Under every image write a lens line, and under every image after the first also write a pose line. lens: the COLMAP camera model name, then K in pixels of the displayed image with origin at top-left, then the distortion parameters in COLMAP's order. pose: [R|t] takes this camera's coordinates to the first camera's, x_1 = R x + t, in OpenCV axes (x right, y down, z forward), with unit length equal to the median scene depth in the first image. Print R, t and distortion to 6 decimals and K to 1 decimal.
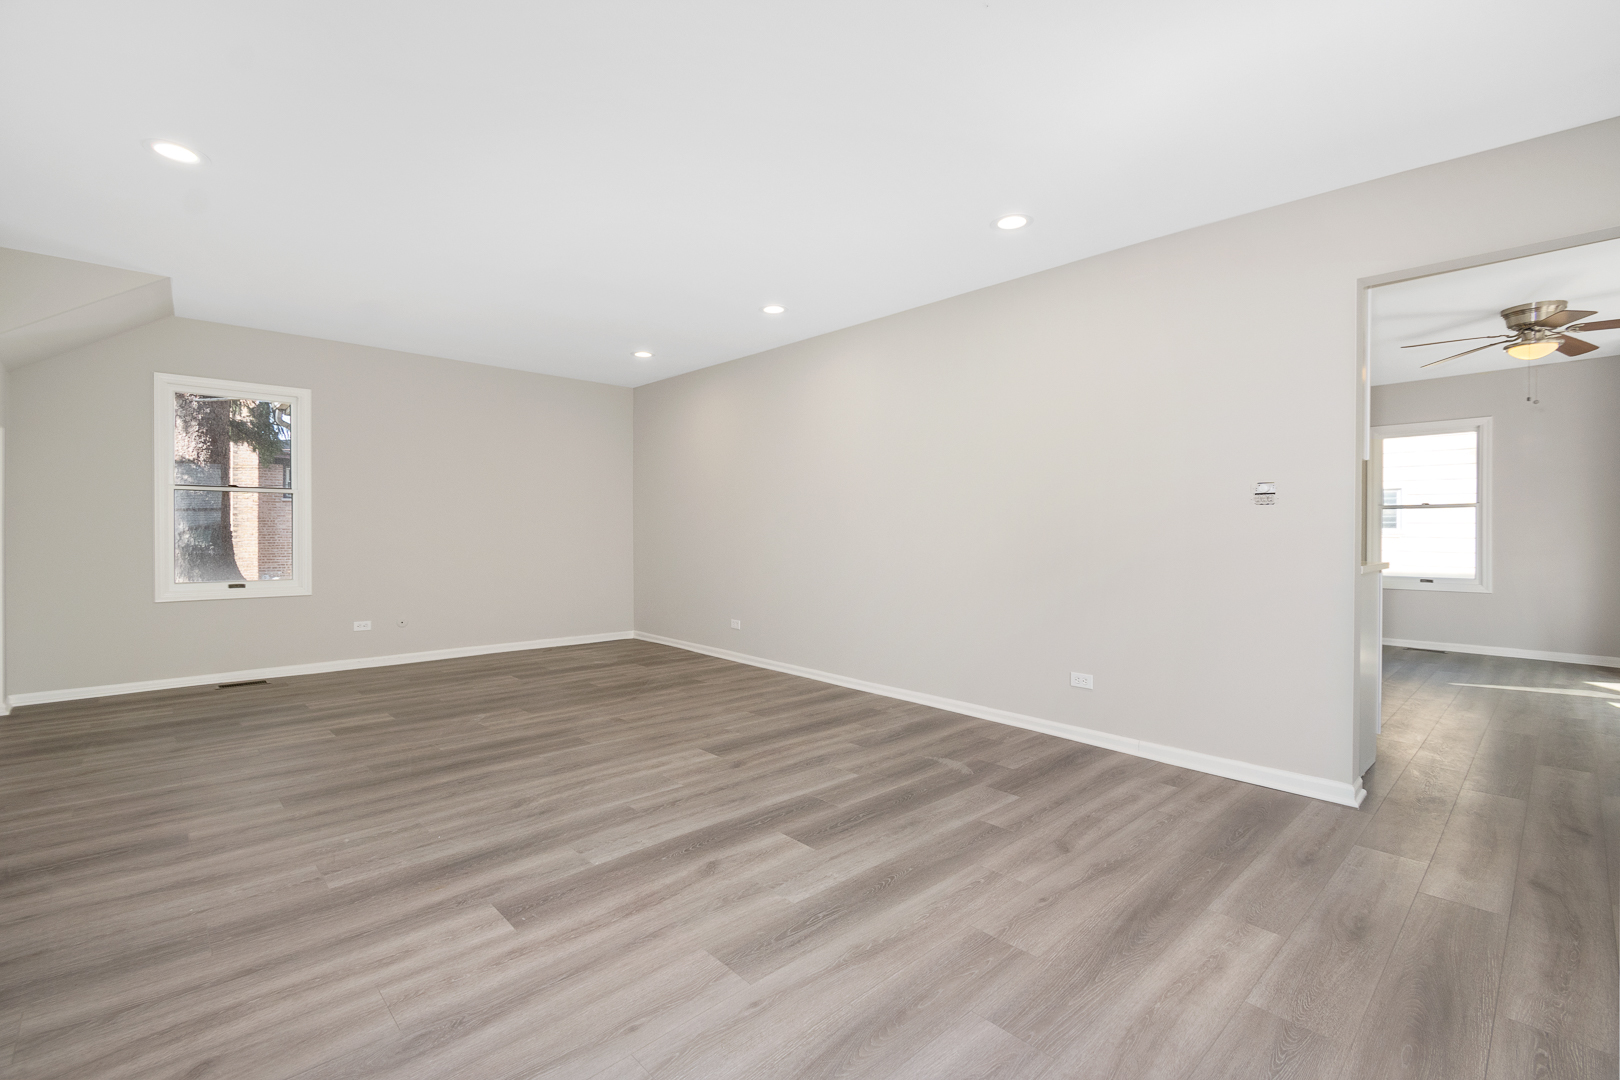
lens RADIAL K [[715.4, 0, 807.5], [0, 715.4, 537.2], [0, 0, 1]] dist [0.001914, -0.000063]
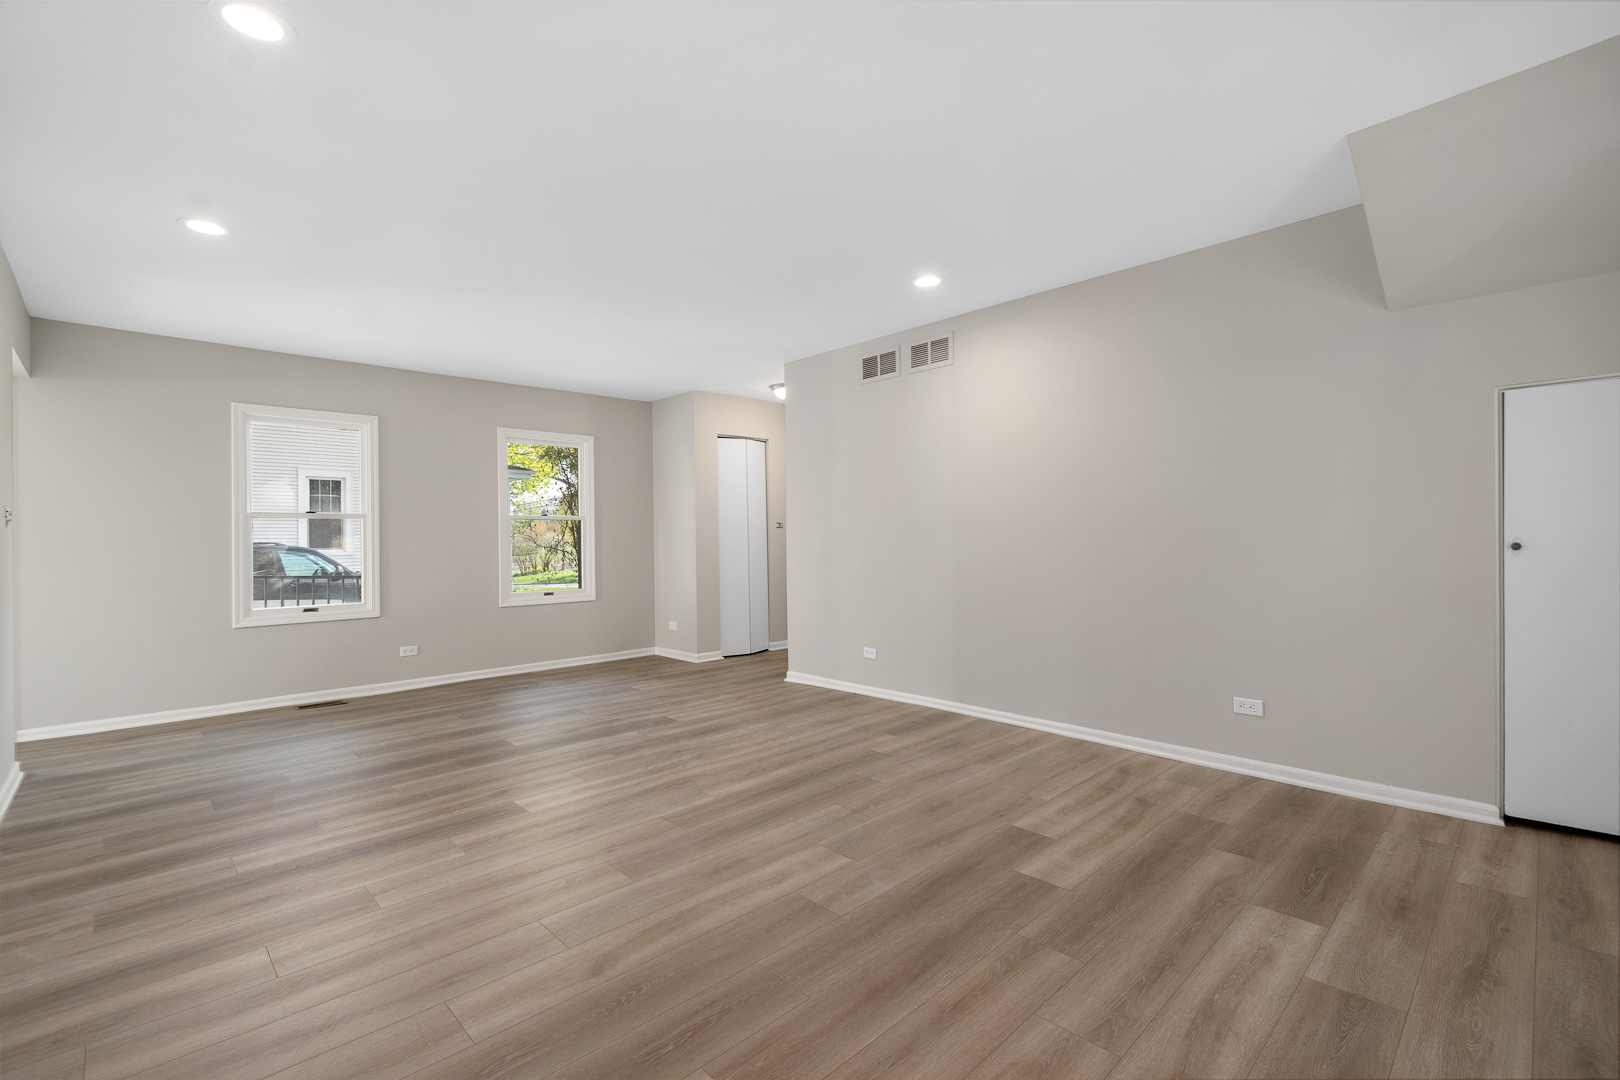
lens RADIAL K [[715.4, 0, 807.5], [0, 715.4, 537.2], [0, 0, 1]] dist [0.001914, -0.000063]
pose [[-0.999919, 0.006550, -0.010909, -0.552977], [0.006501, 0.999968, 0.004555, -0.029321], [0.010938, 0.004484, -0.999930, 2.170536]]
